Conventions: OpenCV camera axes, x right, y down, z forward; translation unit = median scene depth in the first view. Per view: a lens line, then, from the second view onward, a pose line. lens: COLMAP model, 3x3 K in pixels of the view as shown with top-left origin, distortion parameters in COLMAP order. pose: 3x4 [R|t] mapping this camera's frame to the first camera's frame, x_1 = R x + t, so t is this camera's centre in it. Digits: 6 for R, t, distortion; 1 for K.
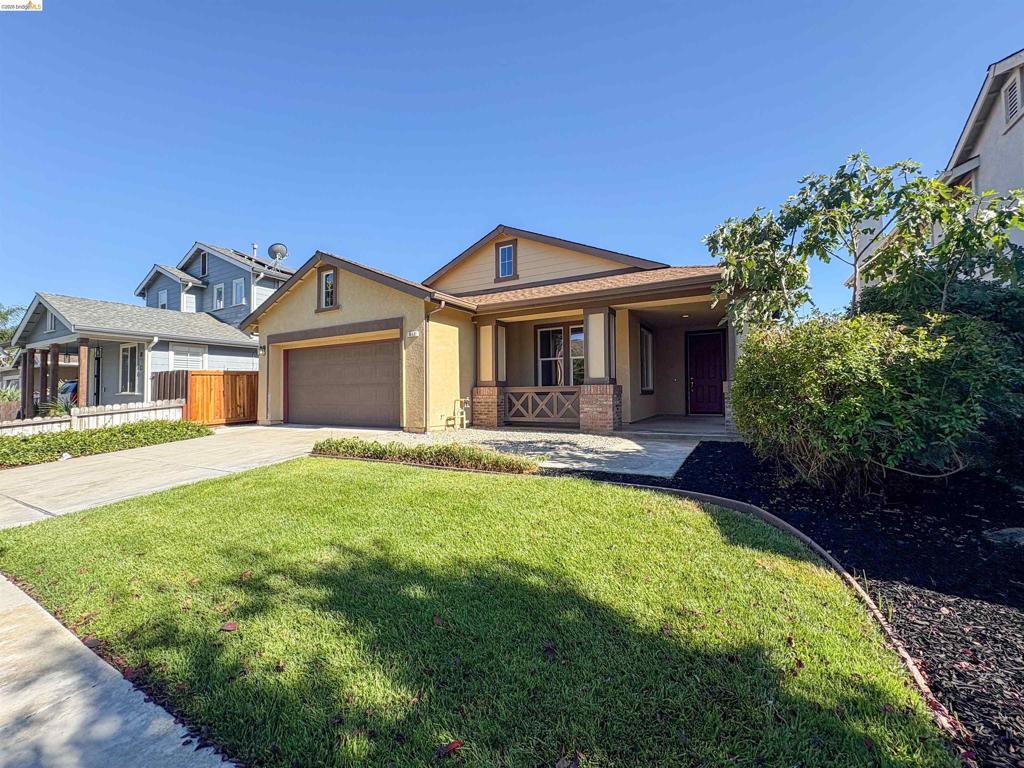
lens RADIAL K [[412.1, 0, 512.0], [0, 412.1, 384.0], [0, 0, 1]] dist [0.002070, -0.000194]
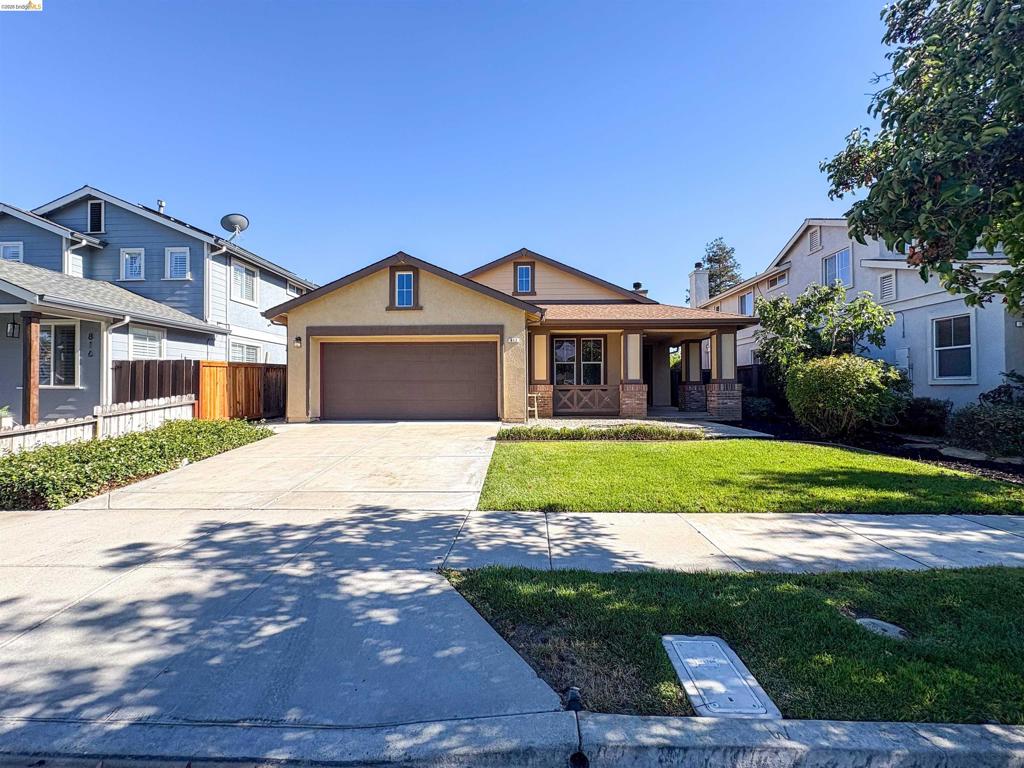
lens RADIAL K [[412.1, 0, 512.0], [0, 412.1, 384.0], [0, 0, 1]] dist [0.002070, -0.000194]
pose [[0.886149, 0.011186, 0.463266, -0.687643], [-0.016376, 0.999840, 0.007182, -0.002322], [-0.463111, -0.013951, 0.886190, -0.050640]]
